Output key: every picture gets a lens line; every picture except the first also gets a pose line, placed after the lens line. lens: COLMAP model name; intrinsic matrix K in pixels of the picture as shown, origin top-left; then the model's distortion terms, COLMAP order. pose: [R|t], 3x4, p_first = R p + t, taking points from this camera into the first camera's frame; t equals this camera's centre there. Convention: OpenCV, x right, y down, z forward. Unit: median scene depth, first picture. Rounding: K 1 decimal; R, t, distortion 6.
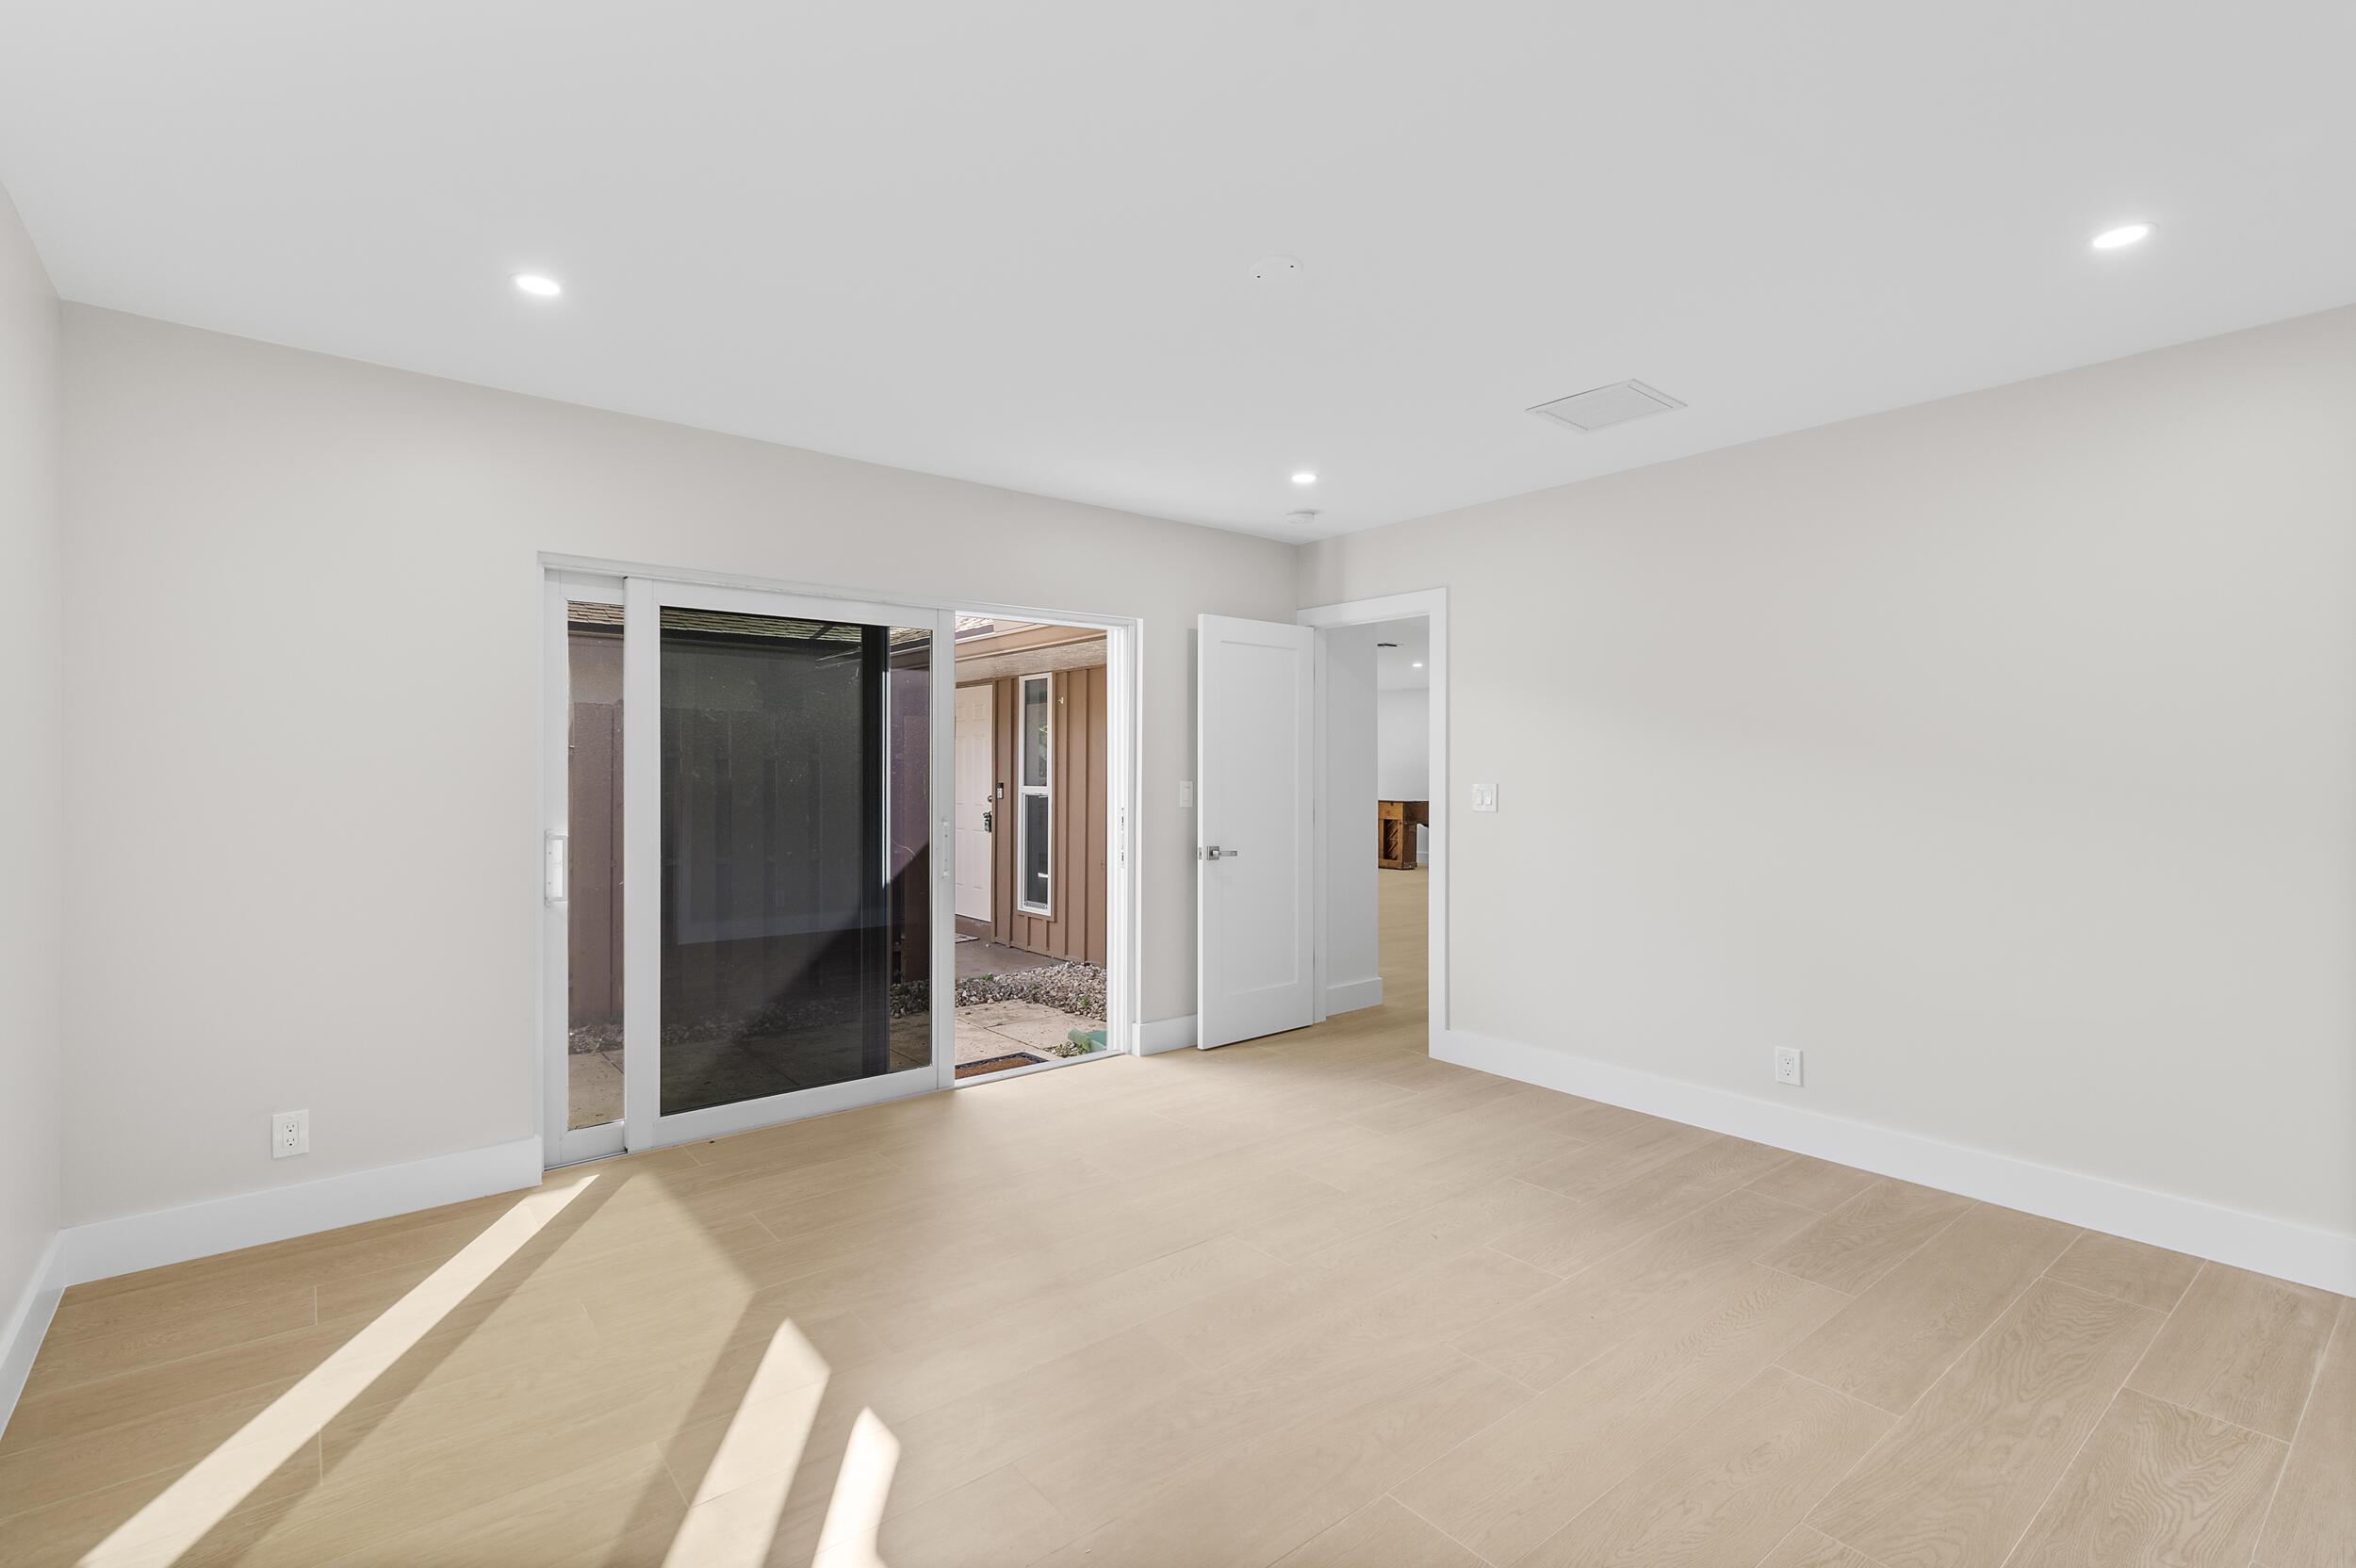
lens RADIAL K [[1066.6, 0, 1173.3], [0, 1066.6, 779.8], [0, 0, 1]] dist [0.015312, -0.000025]
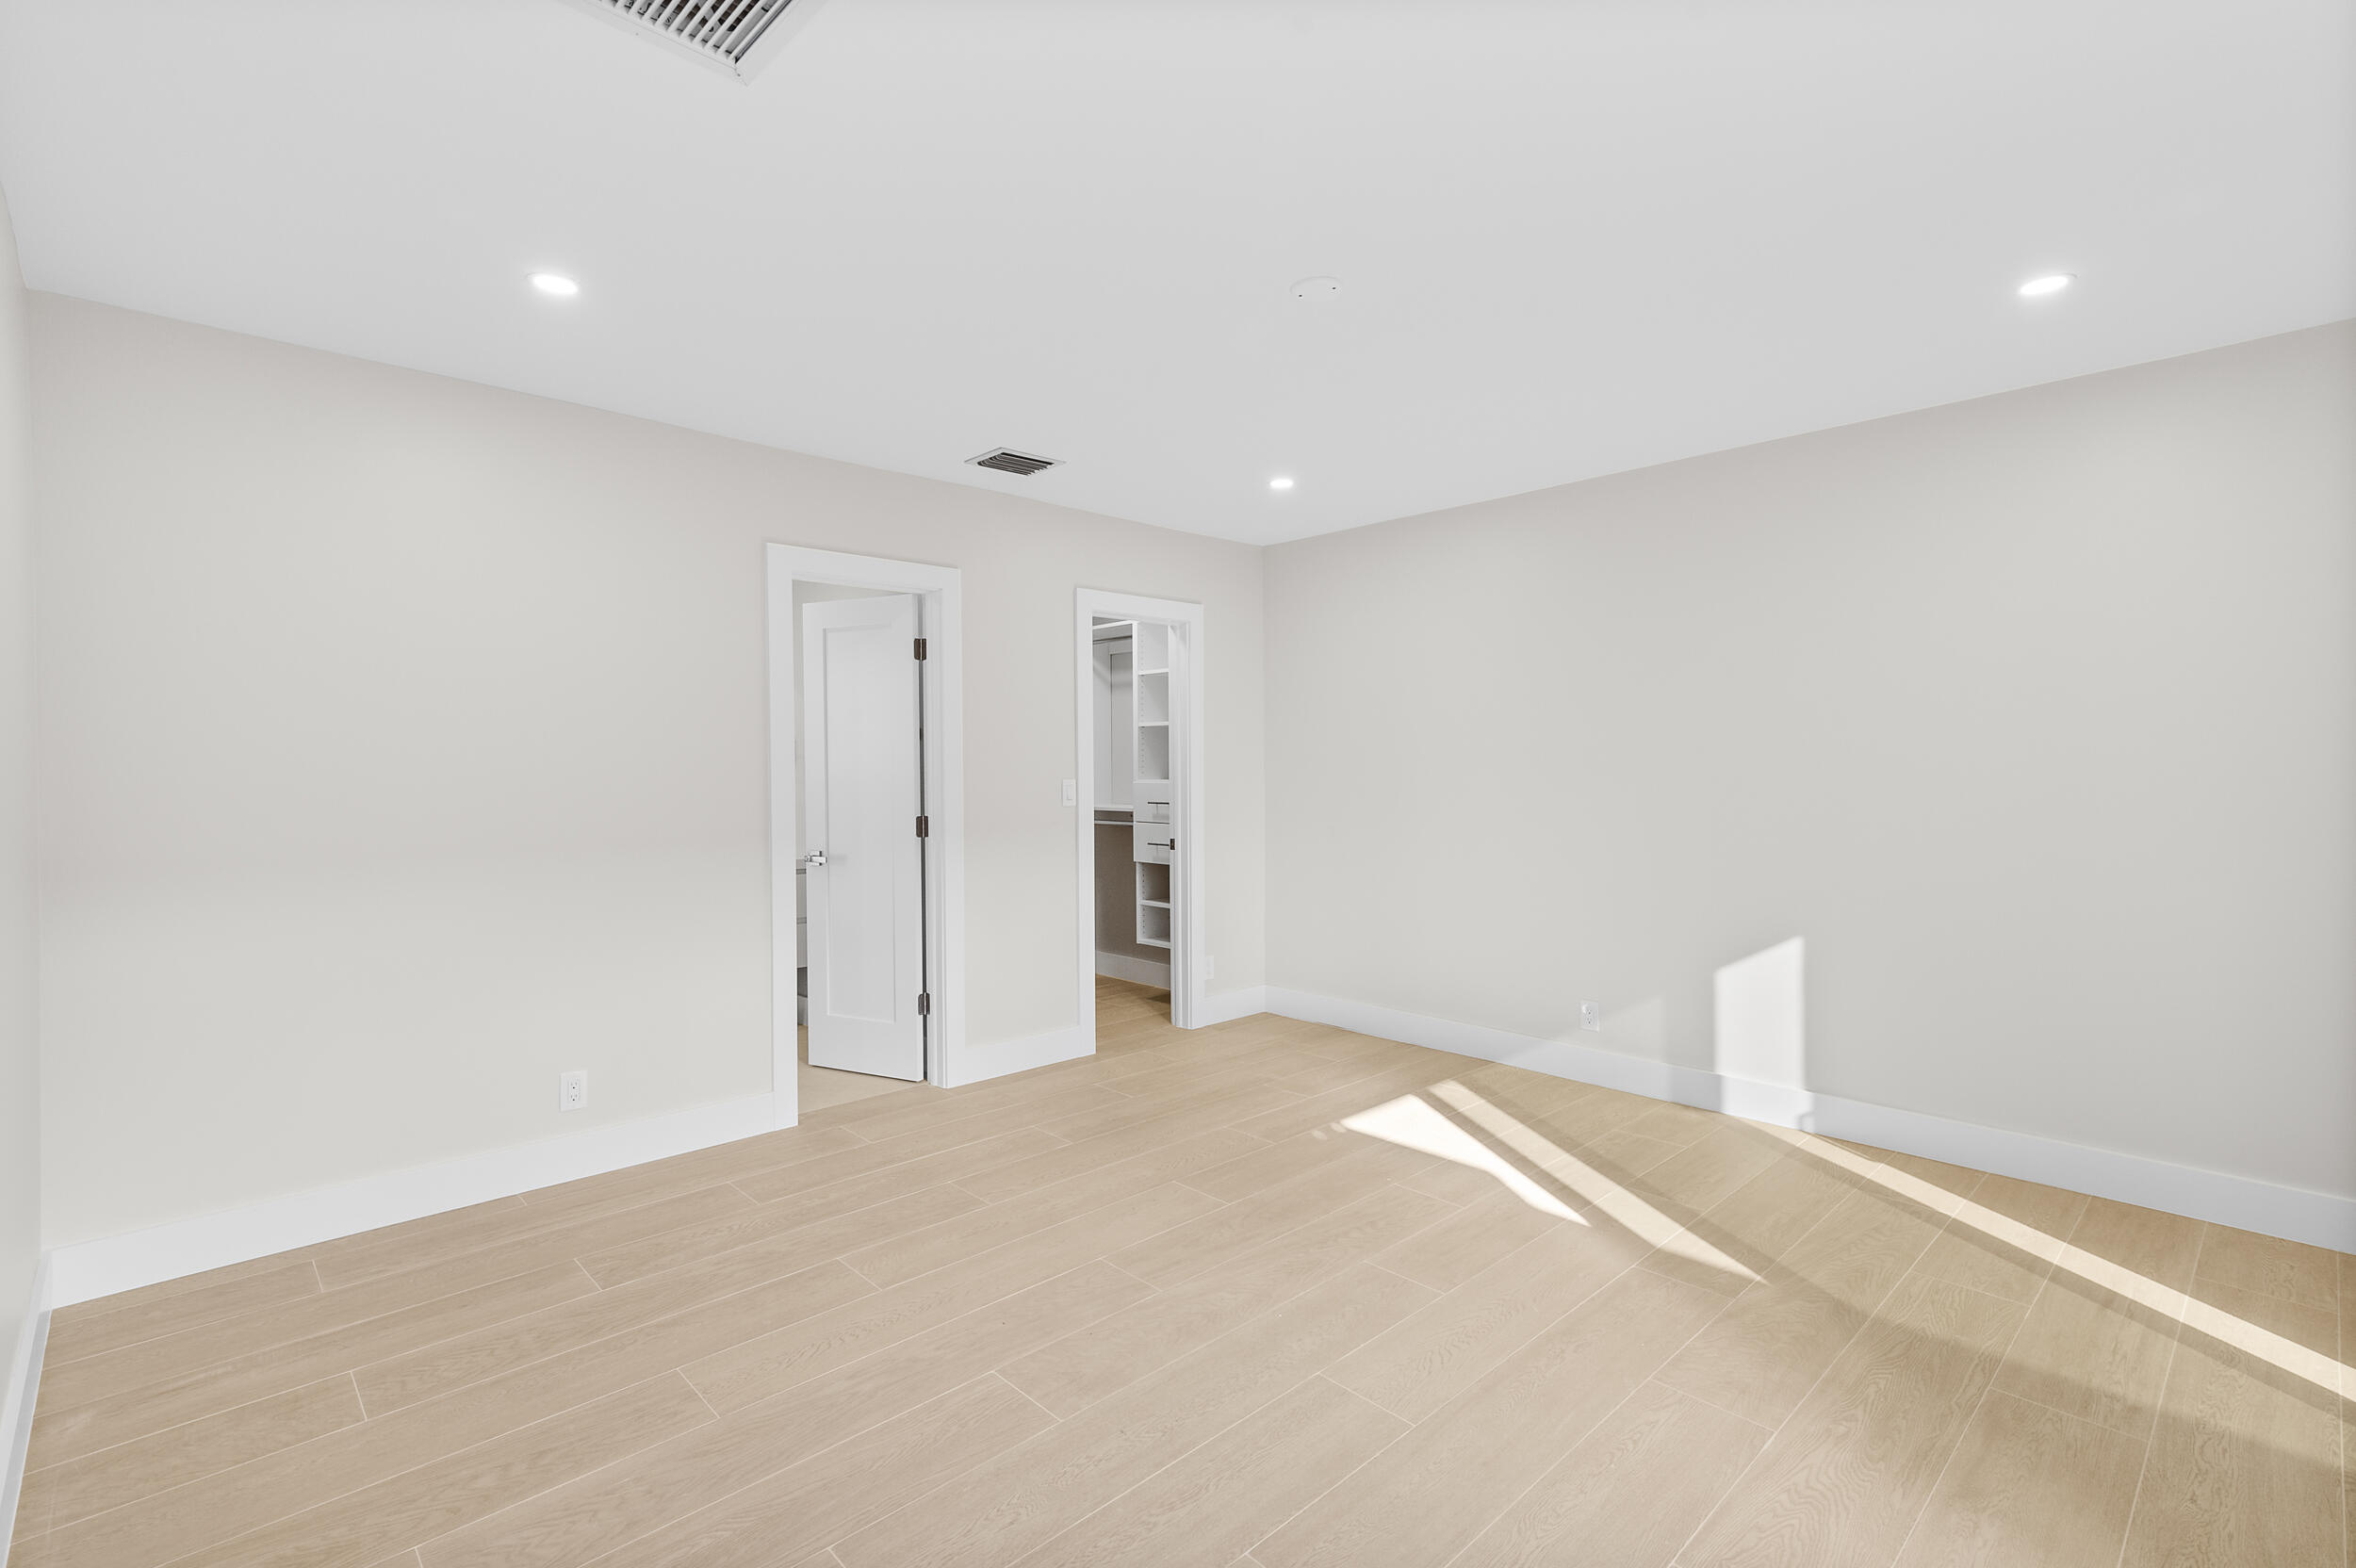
lens RADIAL K [[1066.6, 0, 1173.3], [0, 1066.6, 779.8], [0, 0, 1]] dist [0.015312, -0.000025]
pose [[-0.996831, 0.003485, -0.079466, 0.322677], [0.001931, 0.999806, 0.019625, -0.018440], [0.079519, 0.019409, -0.996644, 2.057142]]
